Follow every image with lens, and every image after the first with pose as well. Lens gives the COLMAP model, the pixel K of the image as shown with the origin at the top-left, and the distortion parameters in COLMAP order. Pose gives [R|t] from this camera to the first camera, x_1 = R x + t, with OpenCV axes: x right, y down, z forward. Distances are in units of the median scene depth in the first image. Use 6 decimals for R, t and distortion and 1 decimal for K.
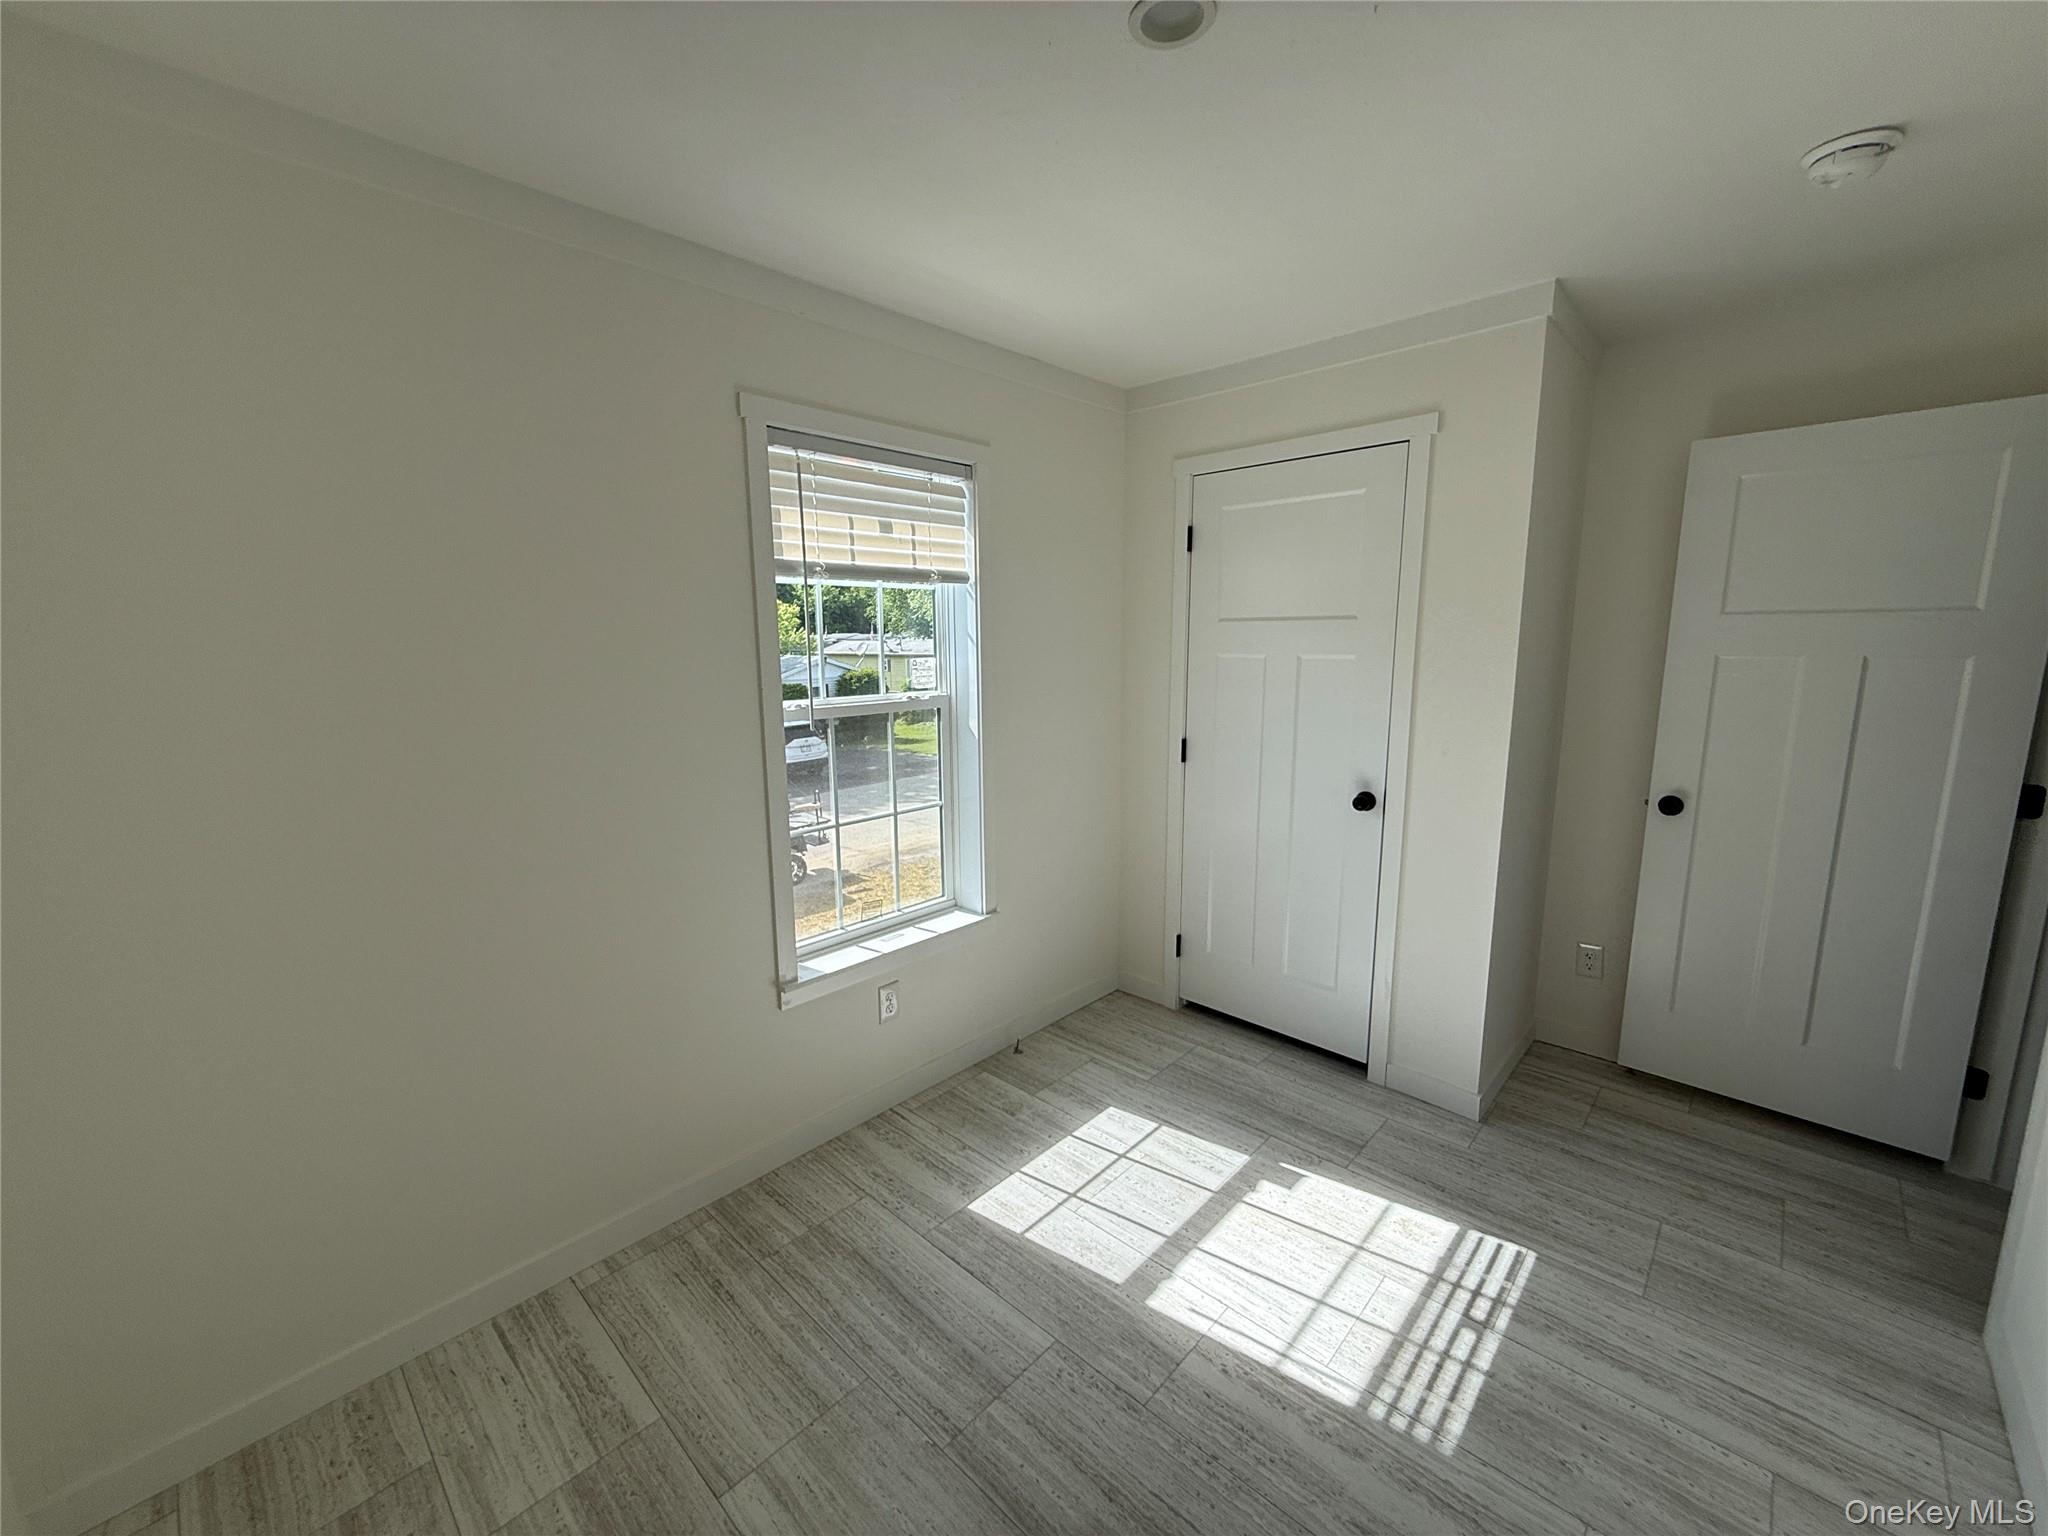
lens RADIAL K [[817.2, 0, 1022.0], [0, 817.2, 770.1], [0, 0, 1]] dist [-0.003563, -0.000298]
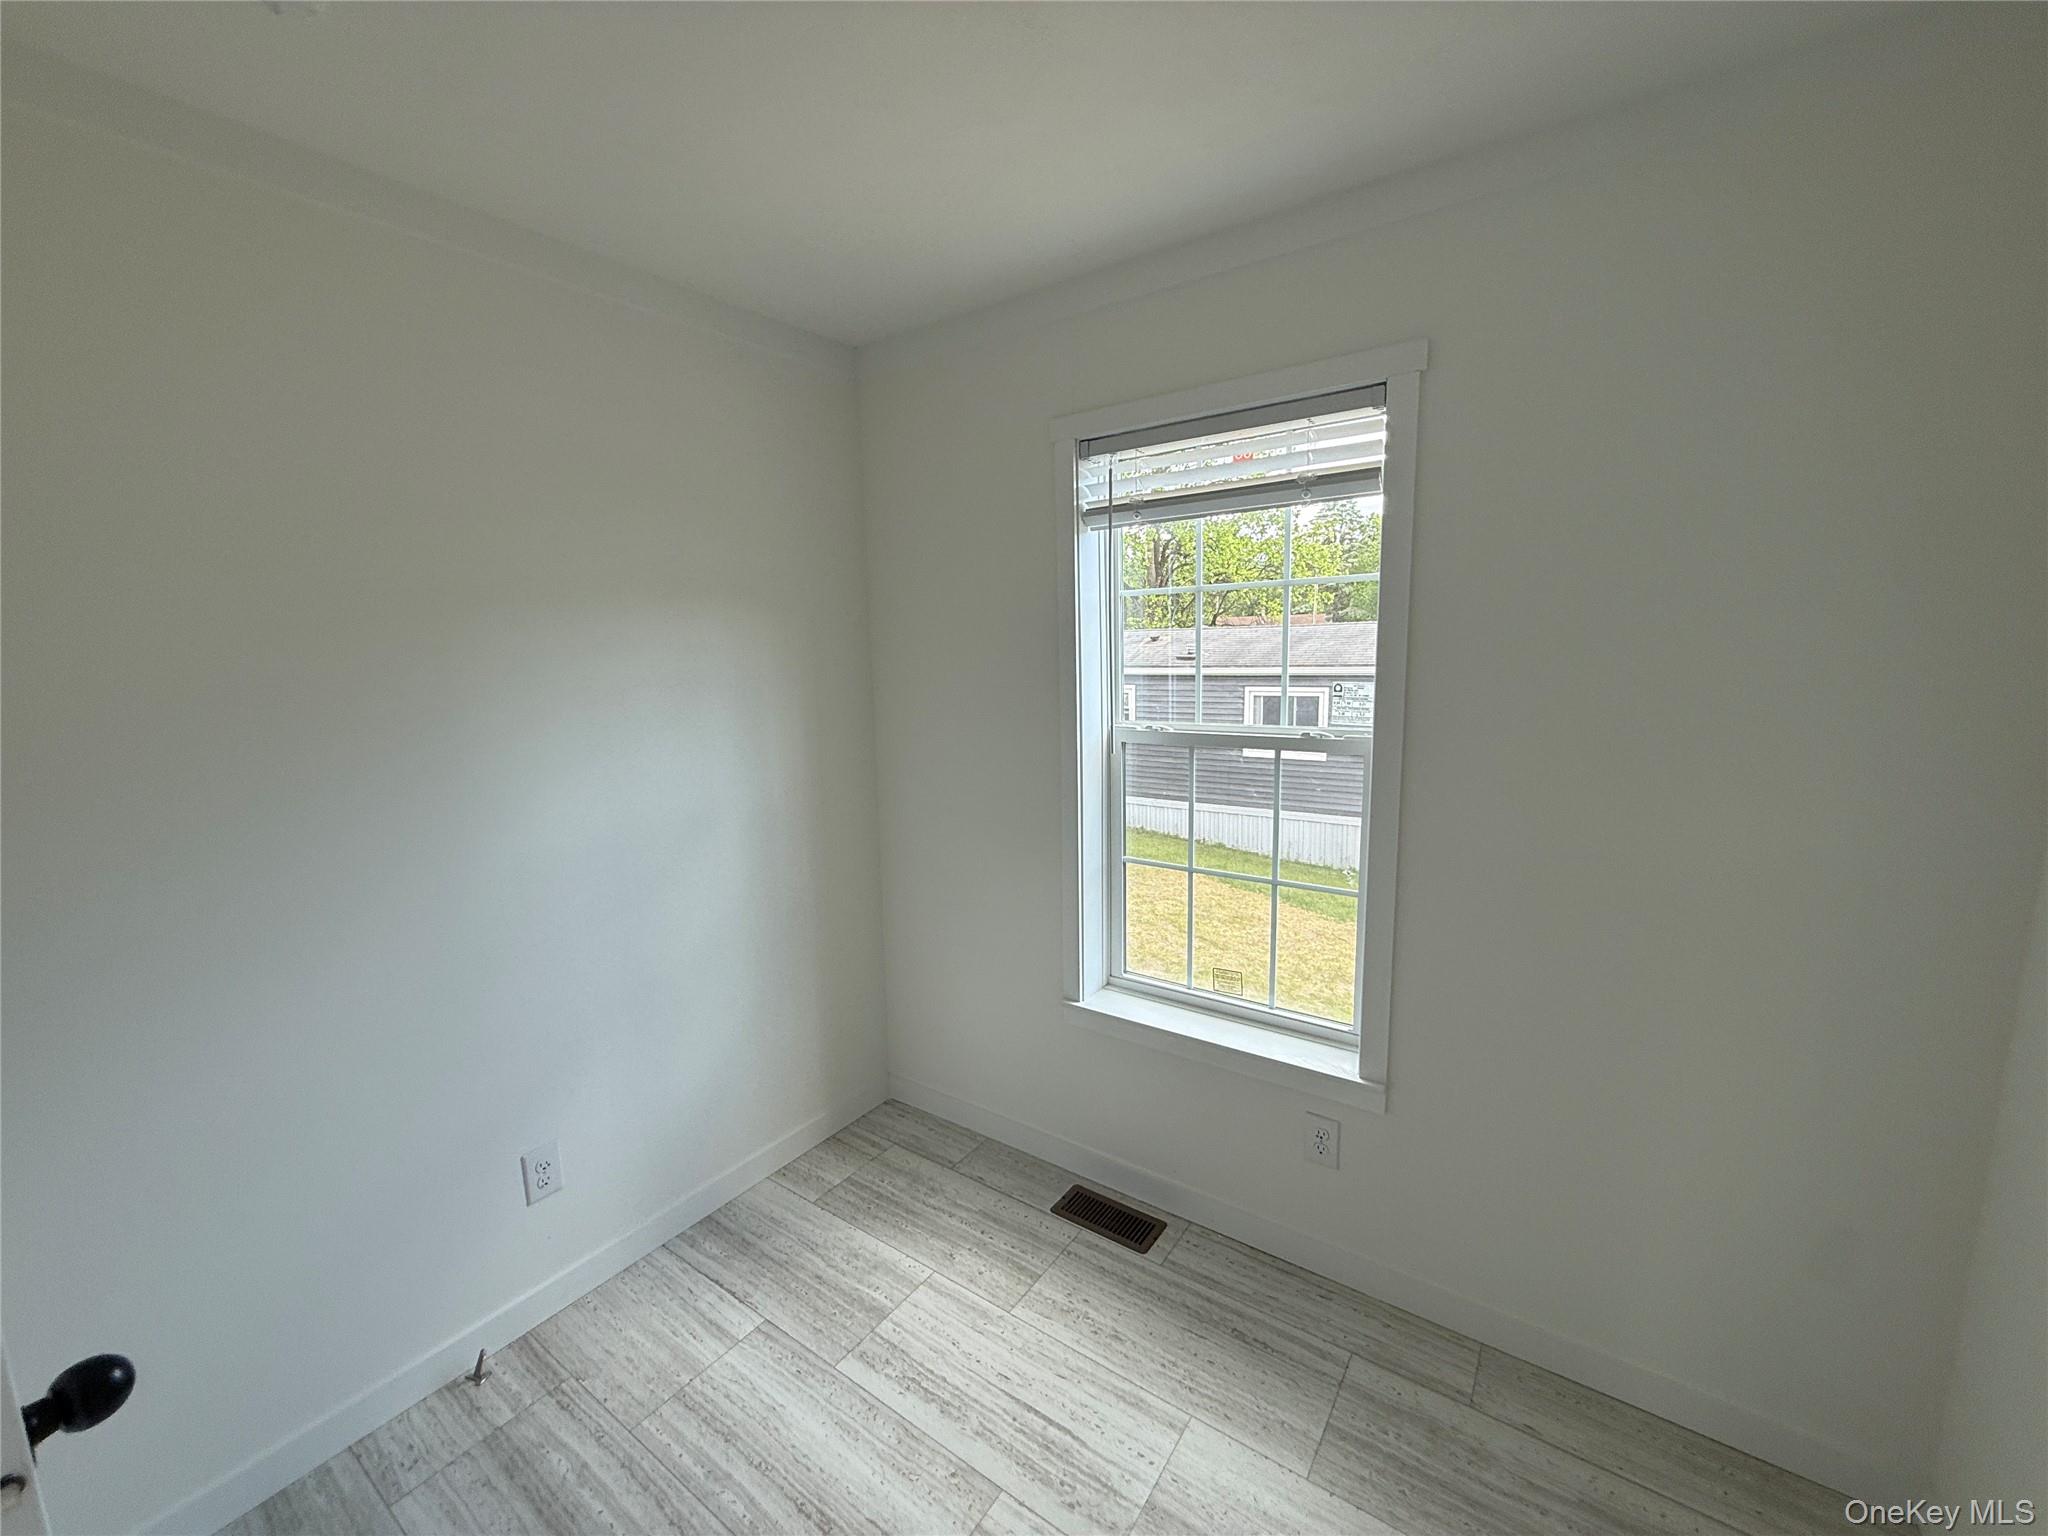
lens RADIAL K [[818.0, 0, 1018.3], [0, 818.0, 773.2], [0, 0, 1]] dist [-0.000196, -0.000236]
pose [[-0.990028, 0.052115, -0.130878, -0.528620], [0.007350, 0.946896, 0.321455, -0.285930], [0.140681, 0.317288, -0.937837, 1.637741]]
